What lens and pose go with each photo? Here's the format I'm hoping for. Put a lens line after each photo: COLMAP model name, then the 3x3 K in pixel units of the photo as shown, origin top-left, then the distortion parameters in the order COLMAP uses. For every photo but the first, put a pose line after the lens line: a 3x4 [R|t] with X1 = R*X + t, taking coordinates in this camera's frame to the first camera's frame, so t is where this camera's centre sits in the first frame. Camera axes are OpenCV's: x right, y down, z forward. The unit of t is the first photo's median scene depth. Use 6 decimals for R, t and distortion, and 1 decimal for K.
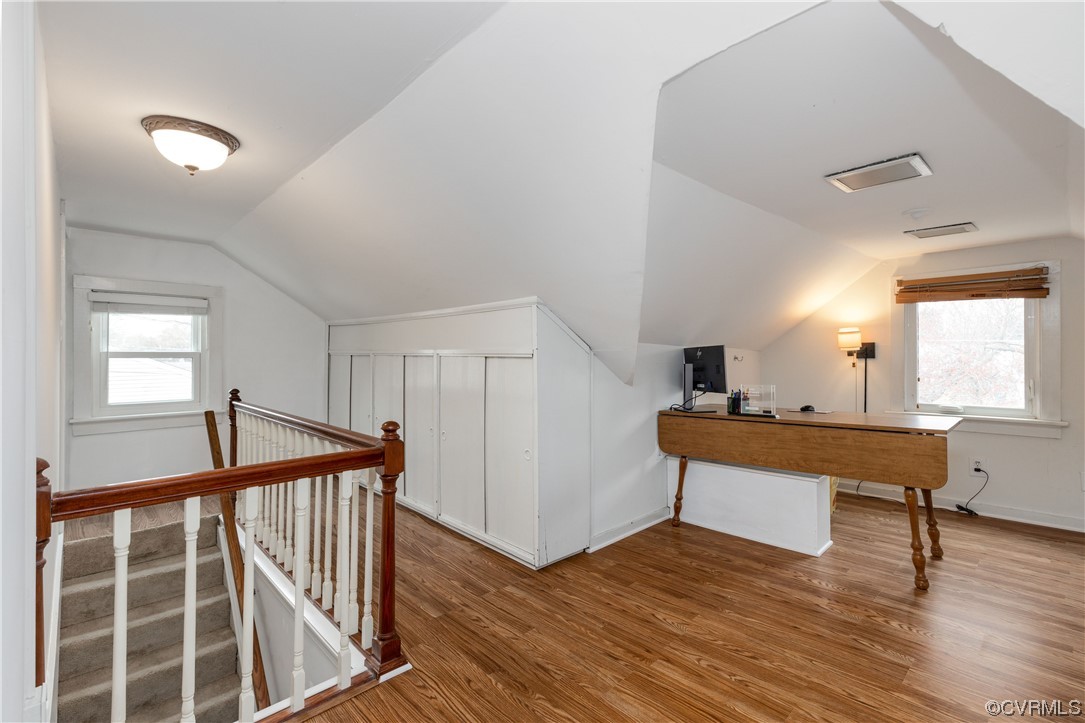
lens RADIAL K [[492.4, 0, 542.5], [0, 492.4, 361.5], [0, 0, 1]] dist [0.000103, 0.000003]
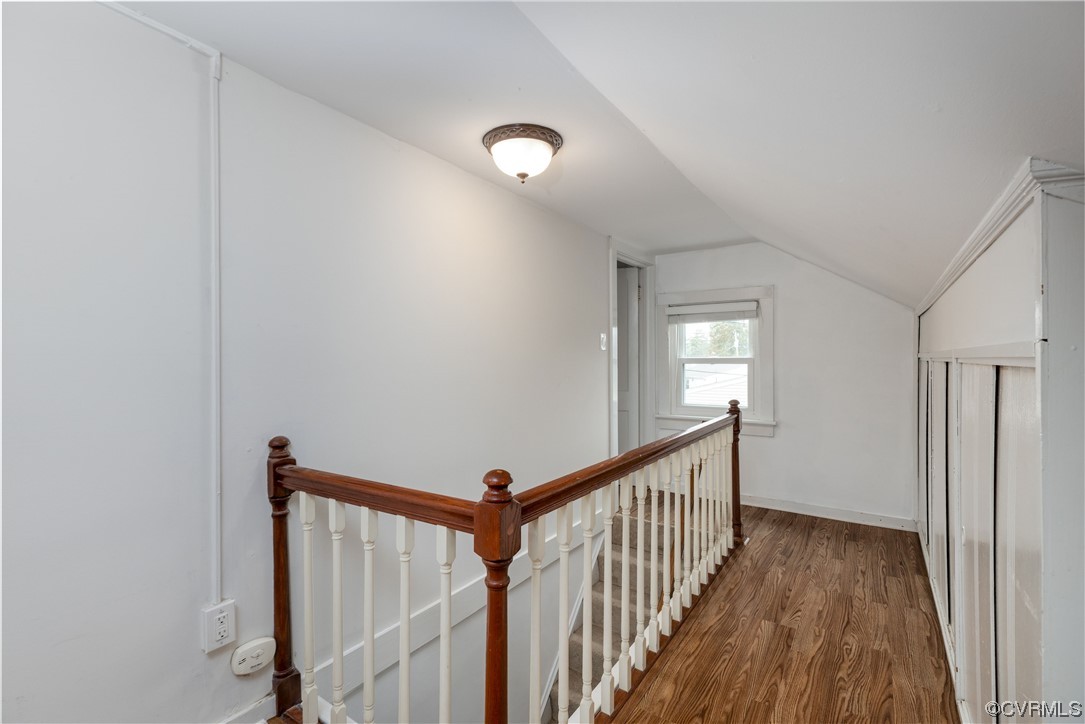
lens RADIAL K [[485.7, 0, 542.5], [0, 485.7, 362.0], [0, 0, 1]] dist [0.001890, -0.000806]
pose [[0.209646, -0.000524, -0.977777, 0.179087], [-0.005799, 0.999982, -0.001779, -0.009133], [0.977760, 0.006043, 0.209639, 0.574085]]
